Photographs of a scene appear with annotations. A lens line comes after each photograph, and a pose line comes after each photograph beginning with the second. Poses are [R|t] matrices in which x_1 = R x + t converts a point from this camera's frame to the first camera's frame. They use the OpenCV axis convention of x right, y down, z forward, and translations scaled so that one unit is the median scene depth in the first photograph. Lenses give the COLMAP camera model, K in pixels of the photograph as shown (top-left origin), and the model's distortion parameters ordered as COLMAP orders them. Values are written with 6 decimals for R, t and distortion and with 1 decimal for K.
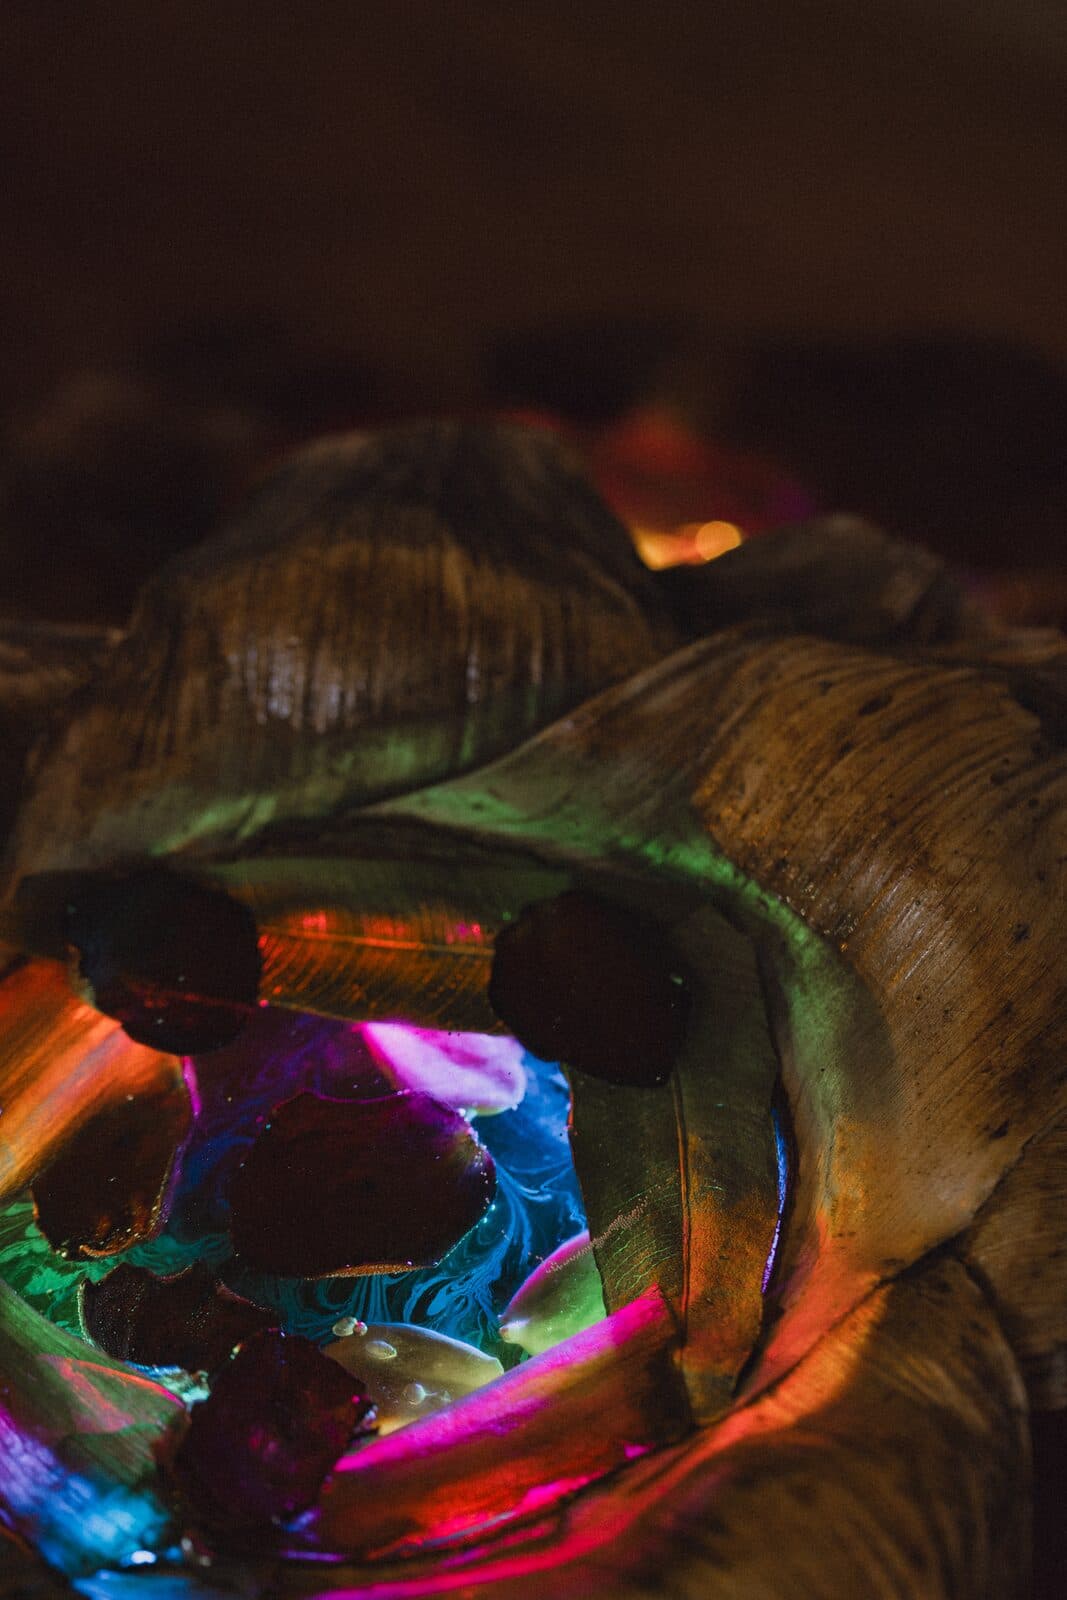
lens RADIAL K [[5818.2, 0, 533.1], [0, 5818.2, 797.3], [0, 0, 1]] dist [0.156752, 0.000000]
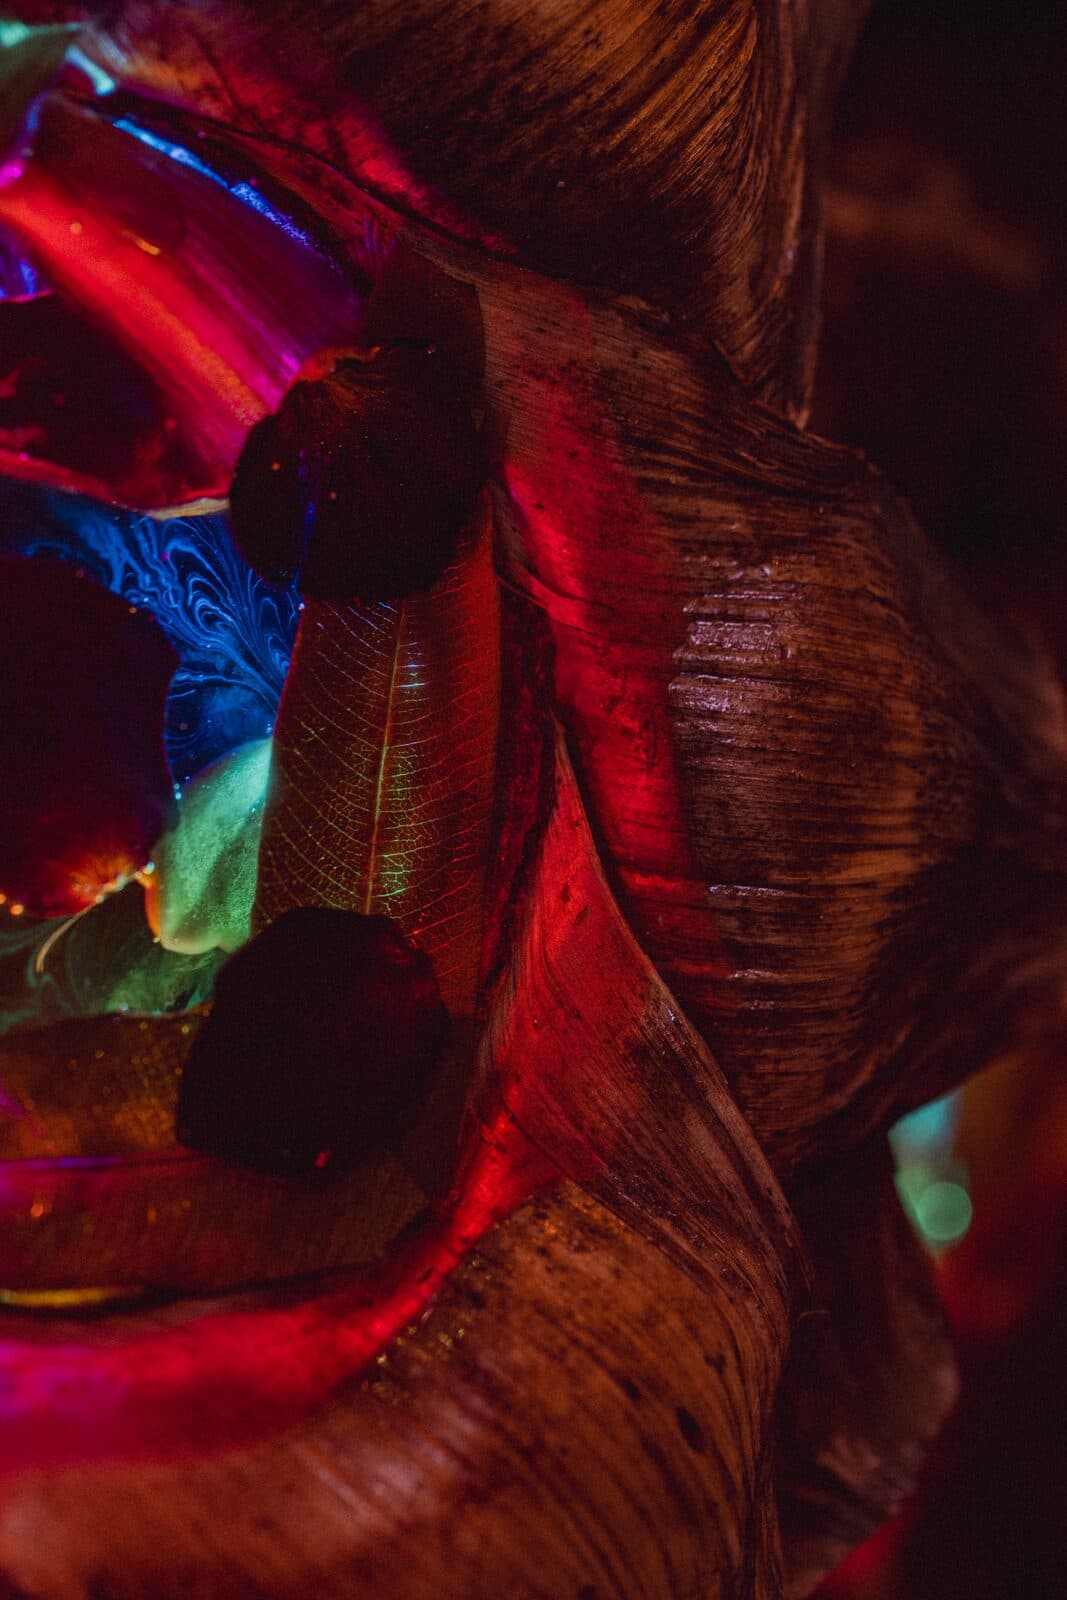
lens RADIAL K [[5919.0, 0, 541.6], [0, 5919.0, 811.5], [0, 0, 1]] dist [-0.003698, 0.000000]
pose [[-0.009938, 0.999532, -0.028926, 0.001876], [-0.998904, -0.008600, 0.046015, -0.030889], [0.045745, 0.029351, 0.998522, 0.242962]]
